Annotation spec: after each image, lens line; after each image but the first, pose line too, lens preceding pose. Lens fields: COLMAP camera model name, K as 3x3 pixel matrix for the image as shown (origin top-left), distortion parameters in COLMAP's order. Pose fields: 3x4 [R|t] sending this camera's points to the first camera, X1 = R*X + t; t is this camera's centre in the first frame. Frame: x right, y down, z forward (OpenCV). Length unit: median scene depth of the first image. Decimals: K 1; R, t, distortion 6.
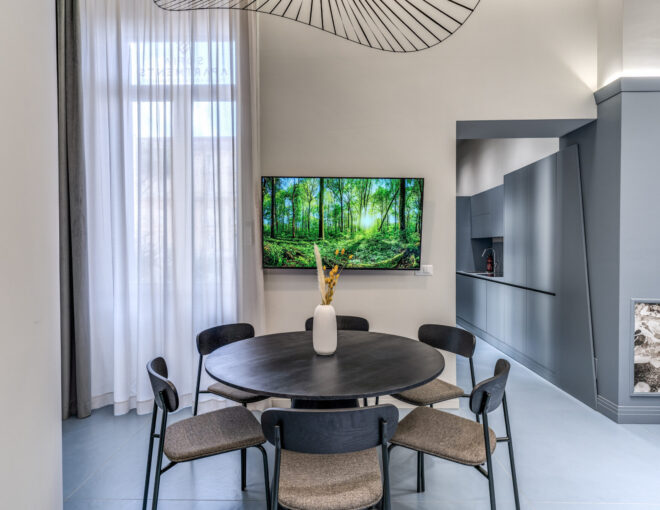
lens RADIAL K [[398.1, 0, 330.0], [0, 398.1, 255.0], [0, 0, 1]] dist [-0.005069, -0.003938]
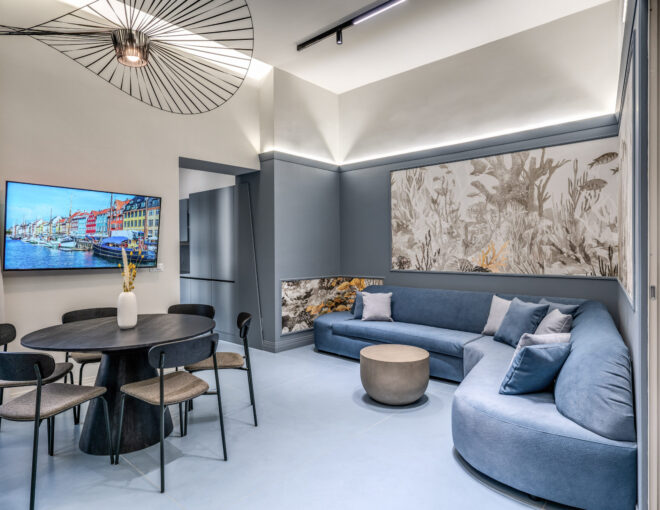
lens RADIAL K [[398.1, 0, 330.0], [0, 398.1, 255.0], [0, 0, 1]] dist [-0.005069, -0.003938]
pose [[0.645676, -0.010655, 0.763538, -0.422942], [0.015894, 0.999874, 0.000512, 0.006303], [-0.763446, 0.011805, 0.645763, -0.289819]]
